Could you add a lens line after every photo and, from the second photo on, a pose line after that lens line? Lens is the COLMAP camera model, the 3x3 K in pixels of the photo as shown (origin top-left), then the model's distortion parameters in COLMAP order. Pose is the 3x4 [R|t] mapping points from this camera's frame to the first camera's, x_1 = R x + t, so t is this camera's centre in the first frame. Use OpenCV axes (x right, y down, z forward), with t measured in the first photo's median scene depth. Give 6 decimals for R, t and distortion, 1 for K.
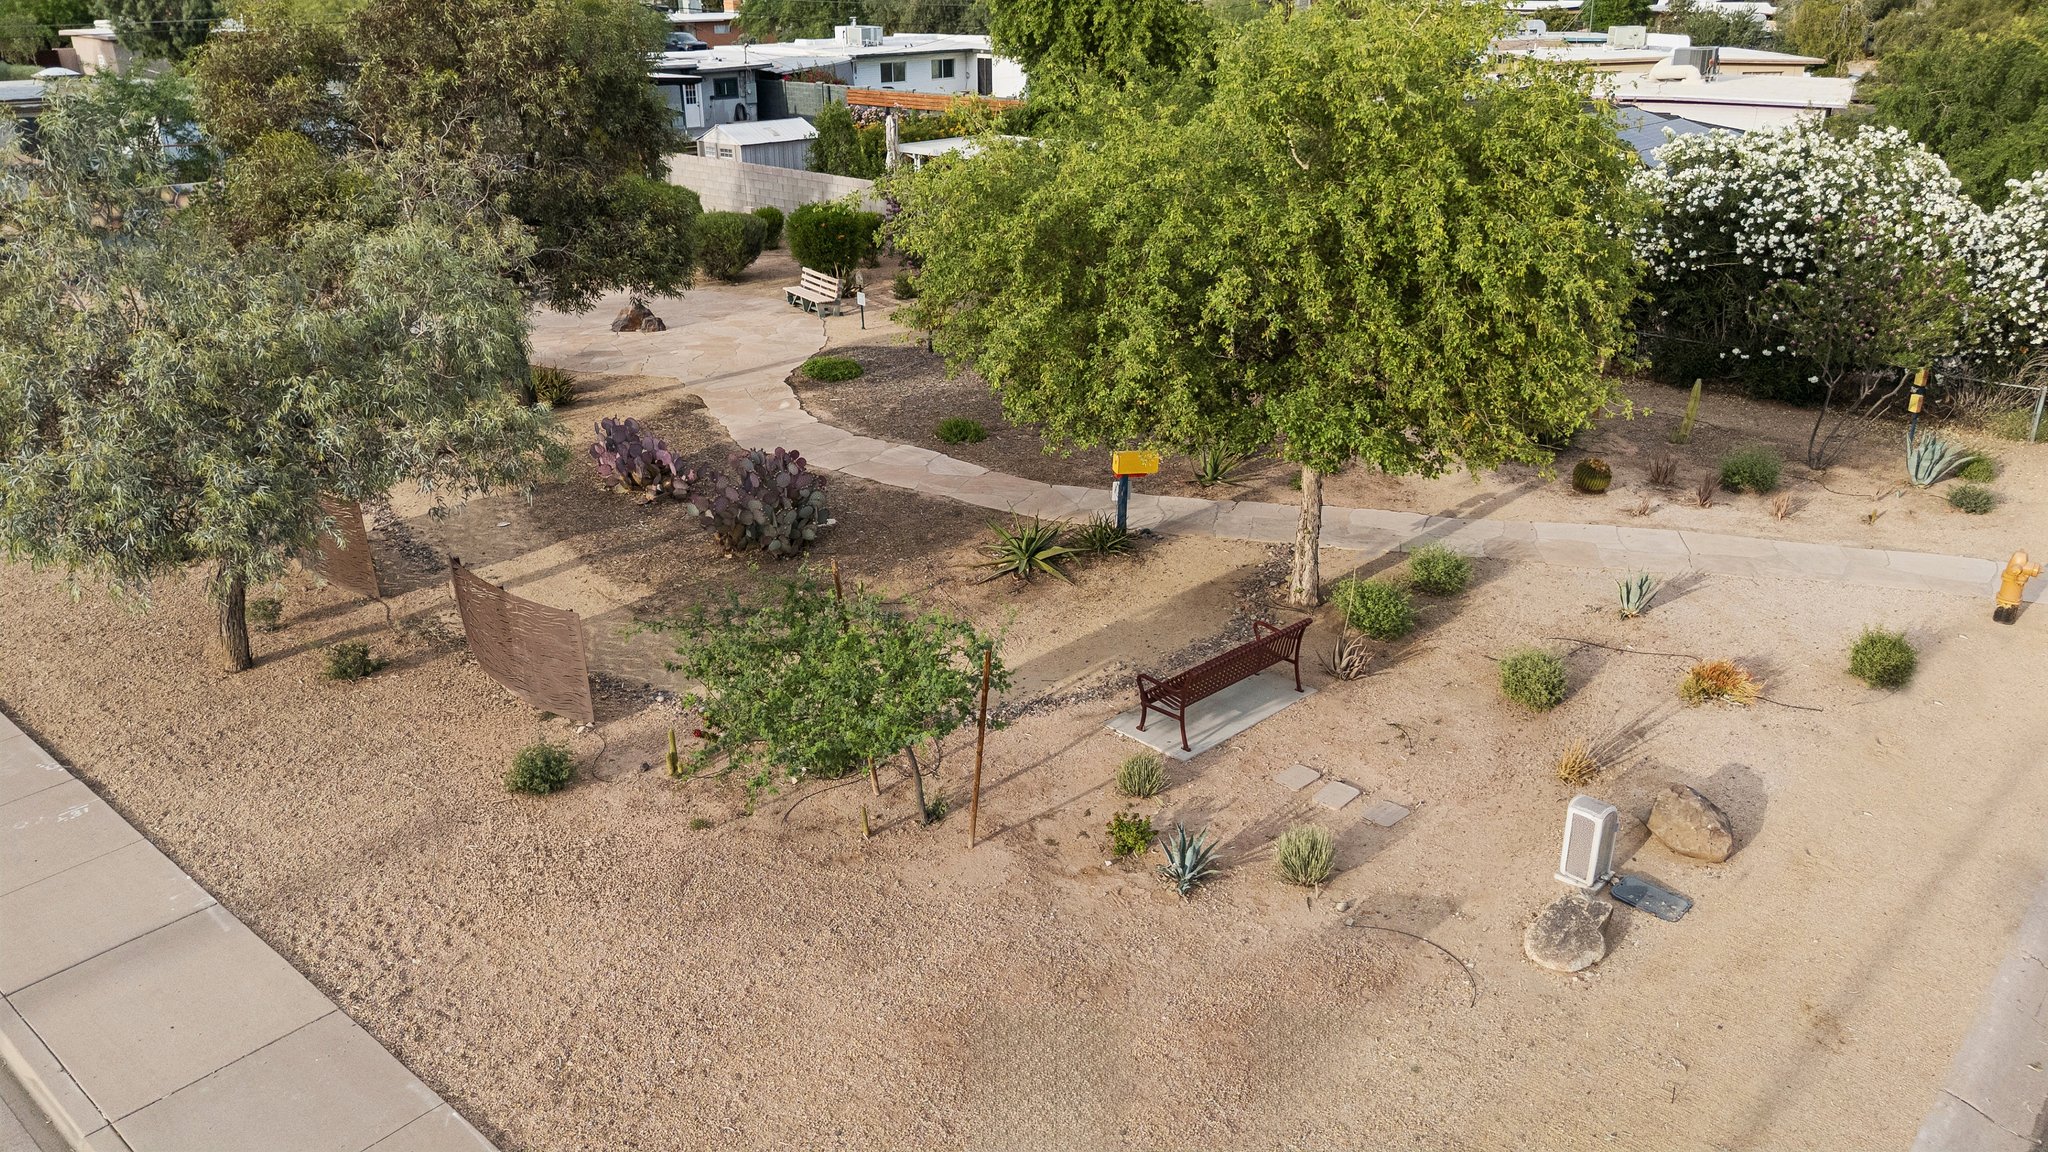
lens RADIAL K [[1566.3, 0, 1029.8], [0, 1566.3, 562.8], [0, 0, 1]] dist [0.076235, -0.037822]
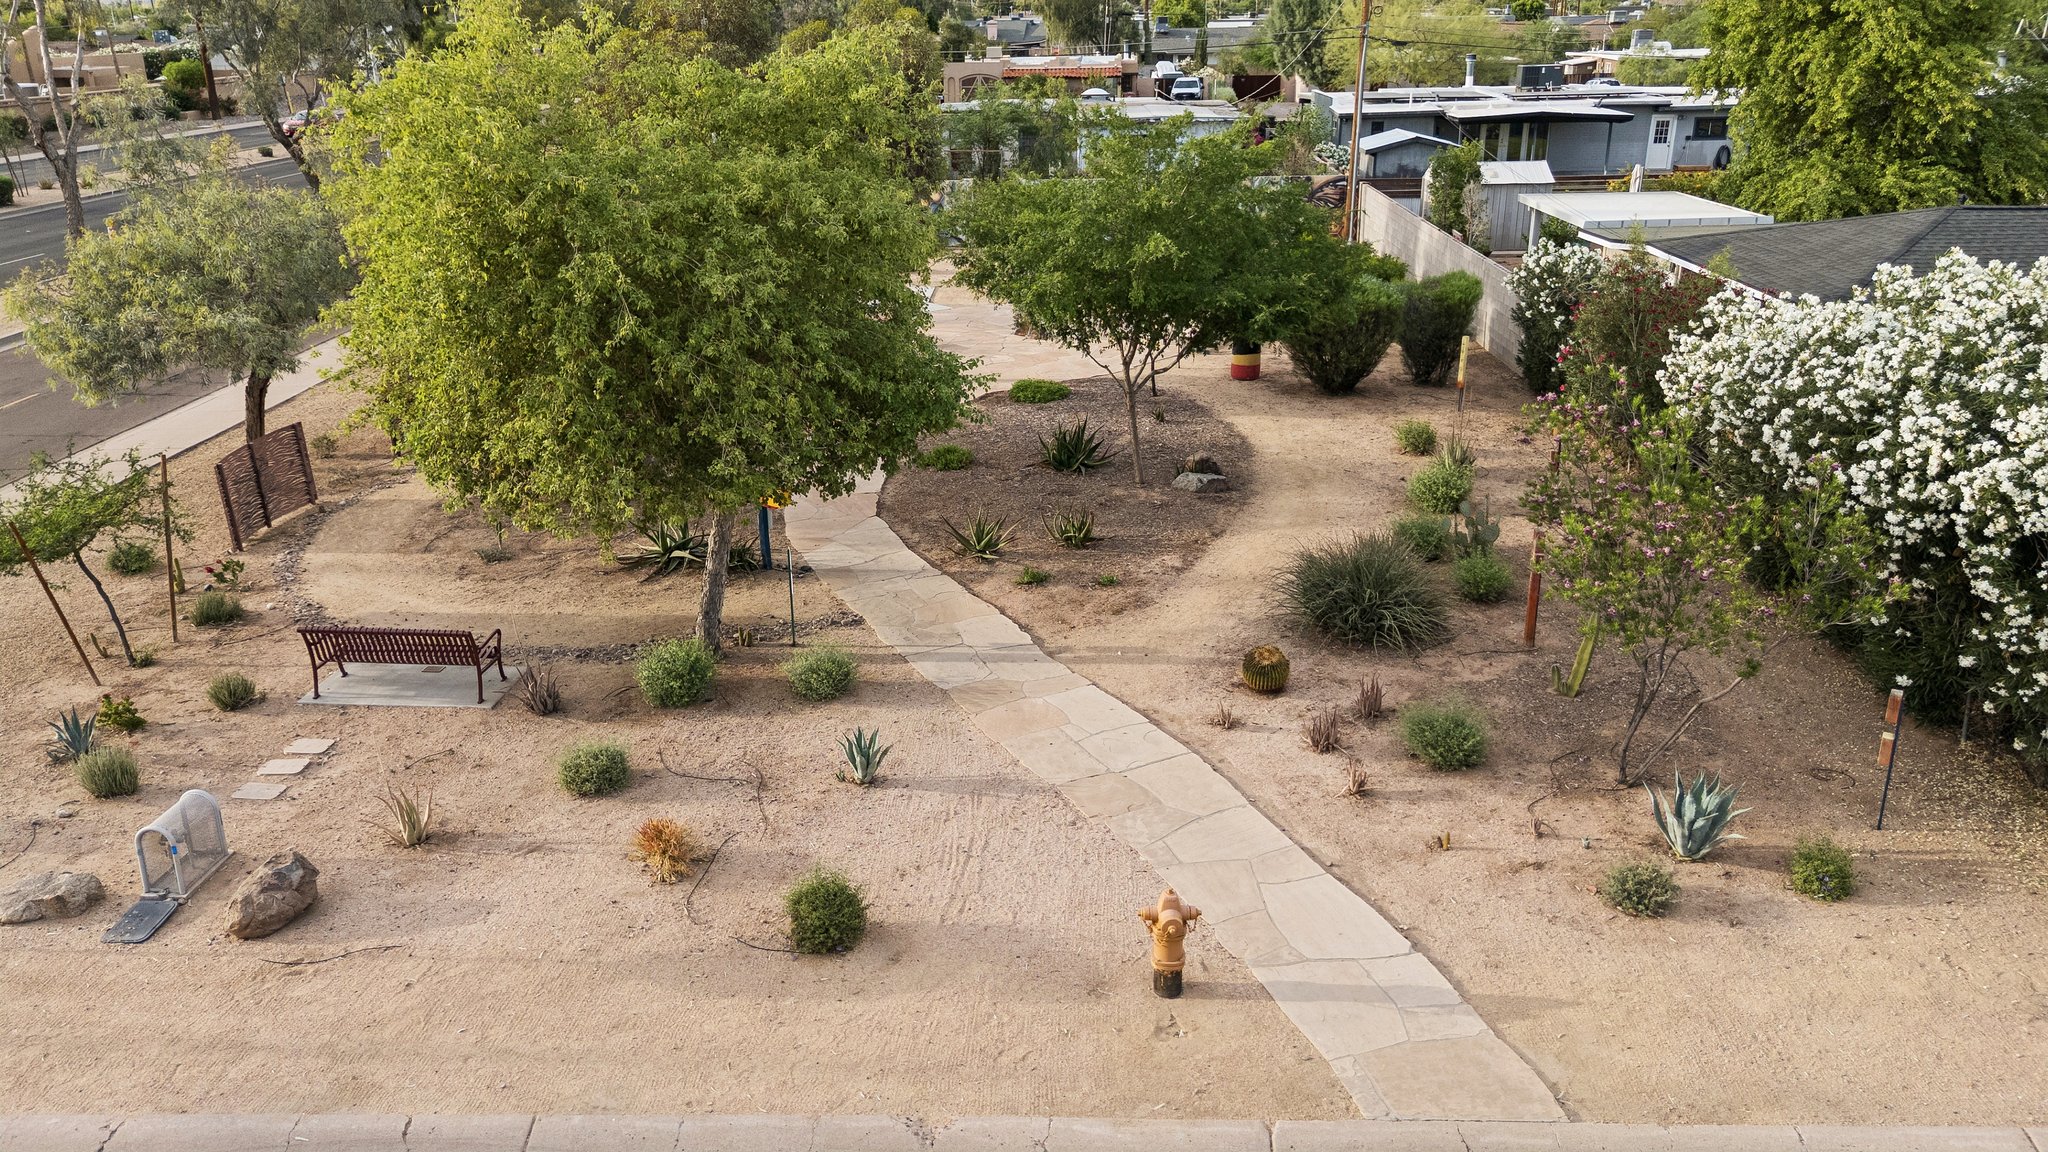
lens RADIAL K [[1566.3, 0, 1029.8], [0, 1566.3, 562.8], [0, 0, 1]] dist [0.076235, -0.037822]
pose [[0.624290, 0.256036, -0.738043, 0.823459], [-0.268355, 0.957559, 0.105194, -0.152871], [0.733654, 0.132386, 0.666503, 0.402474]]
